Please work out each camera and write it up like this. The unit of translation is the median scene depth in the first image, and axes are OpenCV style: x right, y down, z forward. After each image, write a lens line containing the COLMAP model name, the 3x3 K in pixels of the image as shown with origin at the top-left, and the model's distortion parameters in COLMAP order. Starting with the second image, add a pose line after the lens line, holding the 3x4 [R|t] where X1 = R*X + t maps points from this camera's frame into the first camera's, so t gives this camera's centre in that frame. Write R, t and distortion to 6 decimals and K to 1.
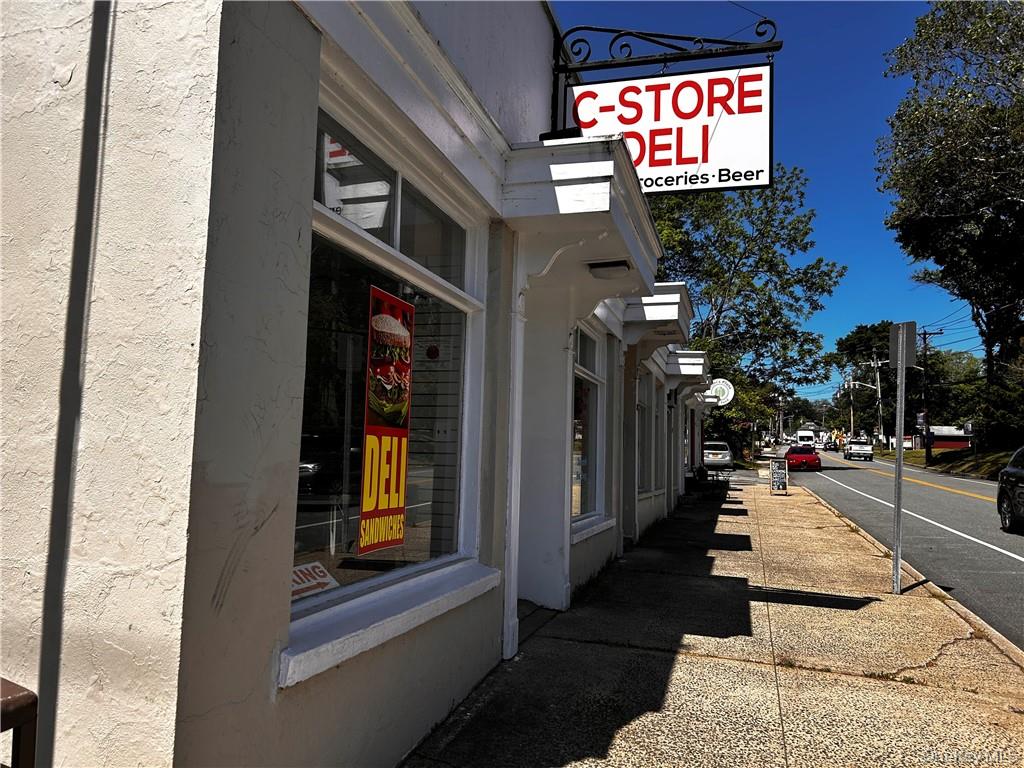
lens RADIAL K [[758.6, 0, 512.0], [0, 758.6, 384.0], [0, 0, 1]] dist [0.001430, -0.001382]
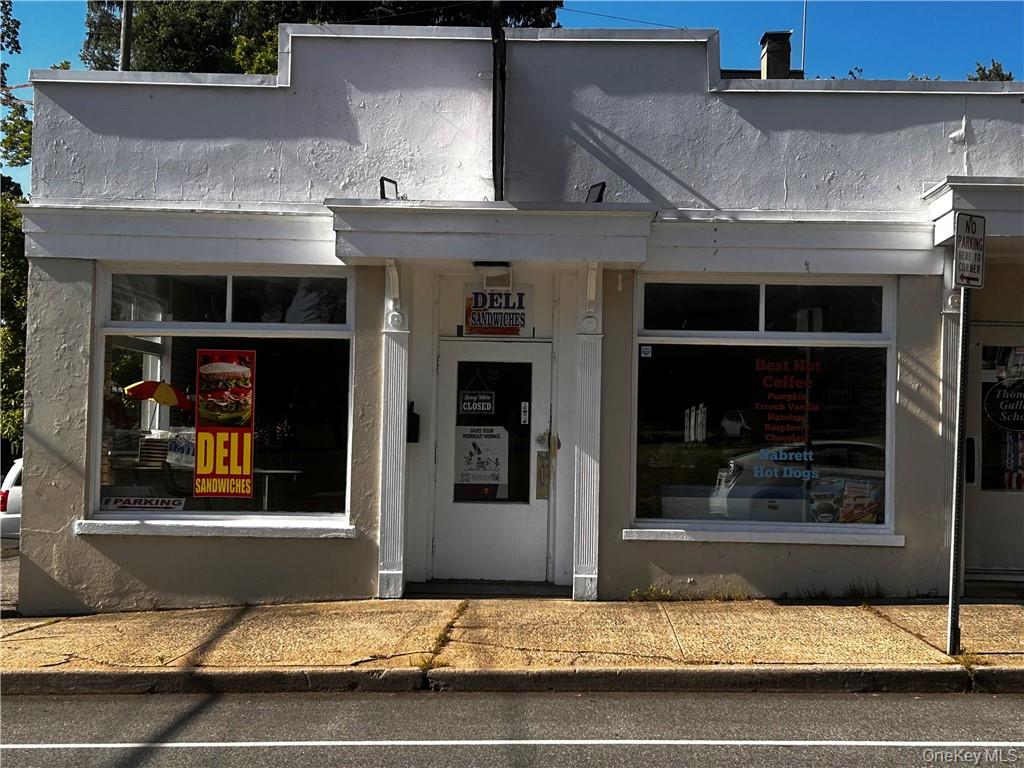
lens RADIAL K [[1562.2, 0, 512.0], [0, 1562.2, 384.0], [0, 0, 1]] dist [0.161559, -0.029628]
pose [[0.256764, -0.062001, -0.964483, 3.407985], [0.087961, 0.995298, -0.040565, 0.159246], [0.962463, -0.074421, 0.261011, 0.691990]]
